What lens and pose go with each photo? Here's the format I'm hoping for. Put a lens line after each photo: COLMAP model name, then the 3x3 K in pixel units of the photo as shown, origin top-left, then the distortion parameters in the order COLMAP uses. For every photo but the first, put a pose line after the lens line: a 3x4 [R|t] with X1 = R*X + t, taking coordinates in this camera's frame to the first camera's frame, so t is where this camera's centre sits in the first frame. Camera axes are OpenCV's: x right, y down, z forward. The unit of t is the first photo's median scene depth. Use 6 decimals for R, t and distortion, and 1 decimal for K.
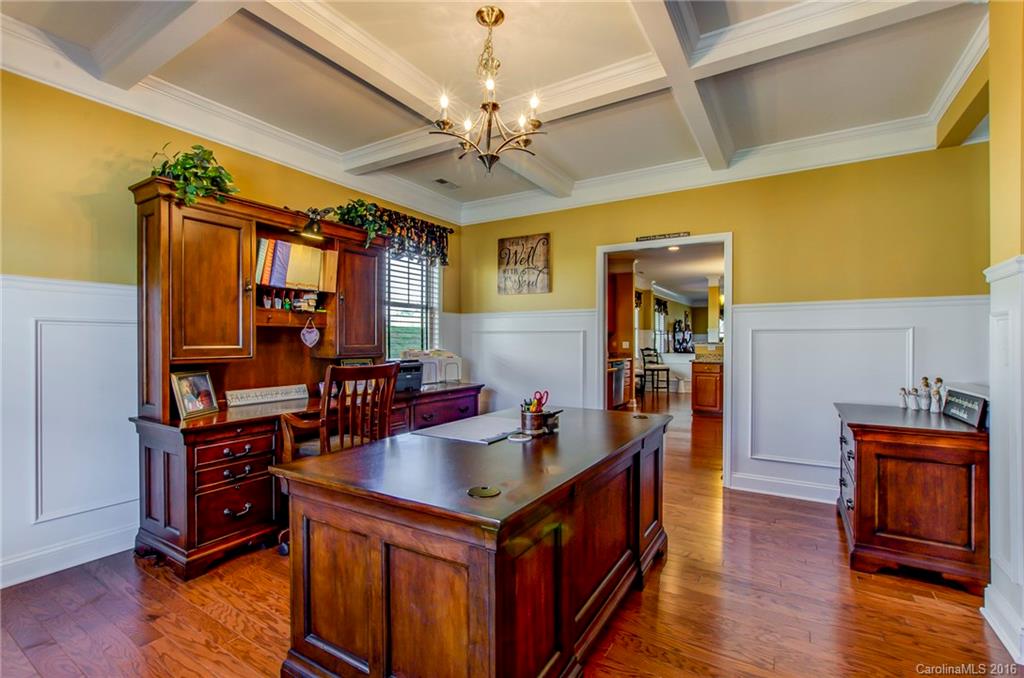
lens RADIAL K [[458.5, 0, 509.8], [0, 458.5, 342.3], [0, 0, 1]] dist [-0.009715, 0.000542]
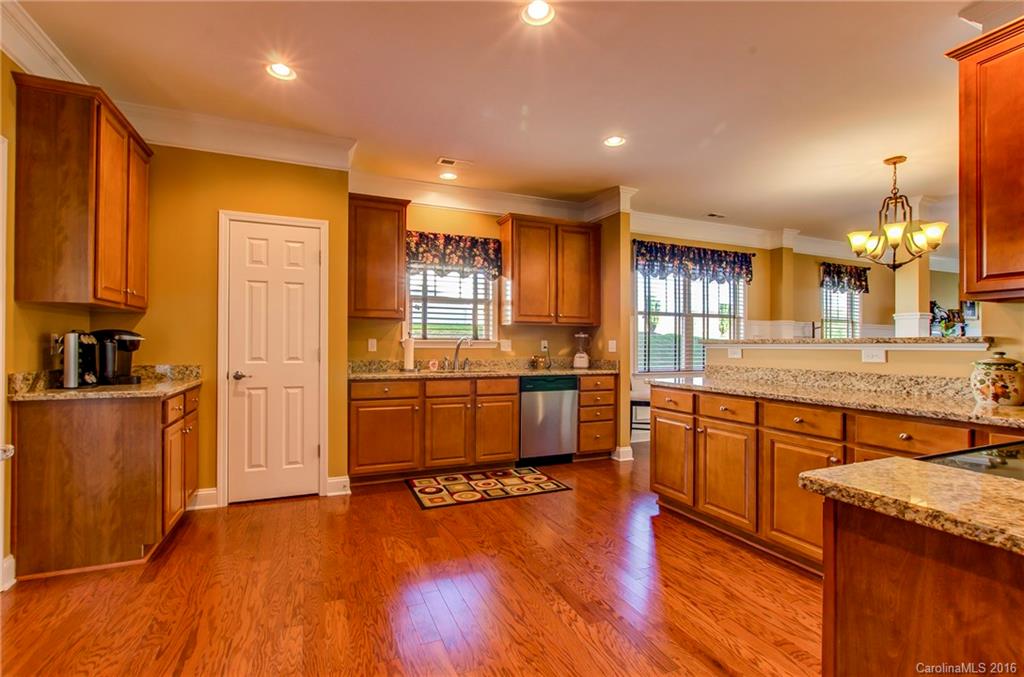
lens RADIAL K [[466.9, 0, 506.2], [0, 466.9, 342.7], [0, 0, 1]] dist [-0.002134, -0.000067]
pose [[0.821761, -0.002836, -0.569825, 1.281214], [-0.001510, 0.999973, -0.007154, 0.015767], [0.569830, 0.006739, 0.821735, 1.280220]]
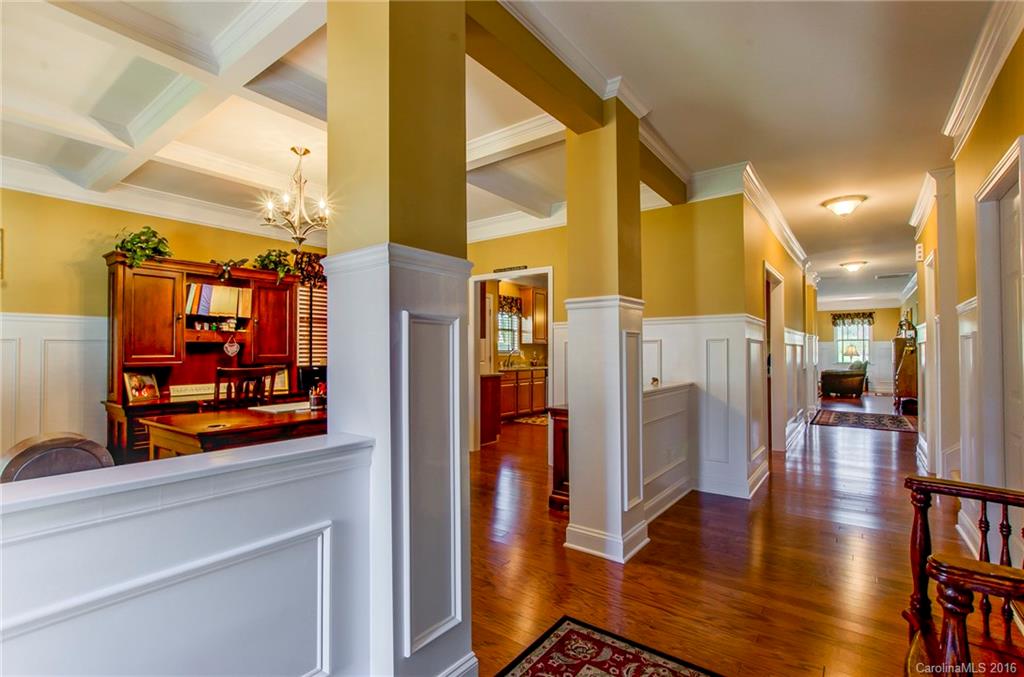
lens RADIAL K [[466.9, 0, 506.2], [0, 466.9, 342.7], [0, 0, 1]] dist [-0.002134, -0.000067]
pose [[0.995677, -0.005481, -0.092719, 0.564671], [0.003713, 0.999808, -0.019229, -0.000536], [0.092807, 0.018802, 0.995507, -0.381364]]
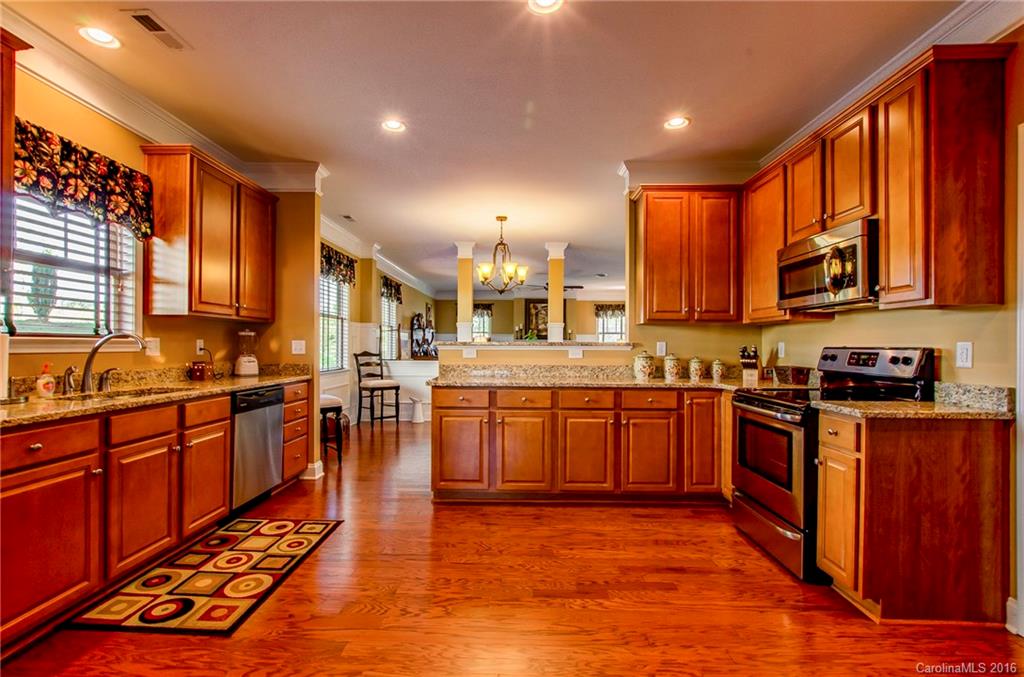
lens RADIAL K [[458.5, 0, 509.8], [0, 458.5, 341.8], [0, 0, 1]] dist [-0.009715, 0.000542]
pose [[0.858442, 0.005595, 0.512881, 0.544868], [-0.002559, 0.999975, -0.006626, 0.007472], [-0.512905, 0.004375, 0.858434, 1.345037]]
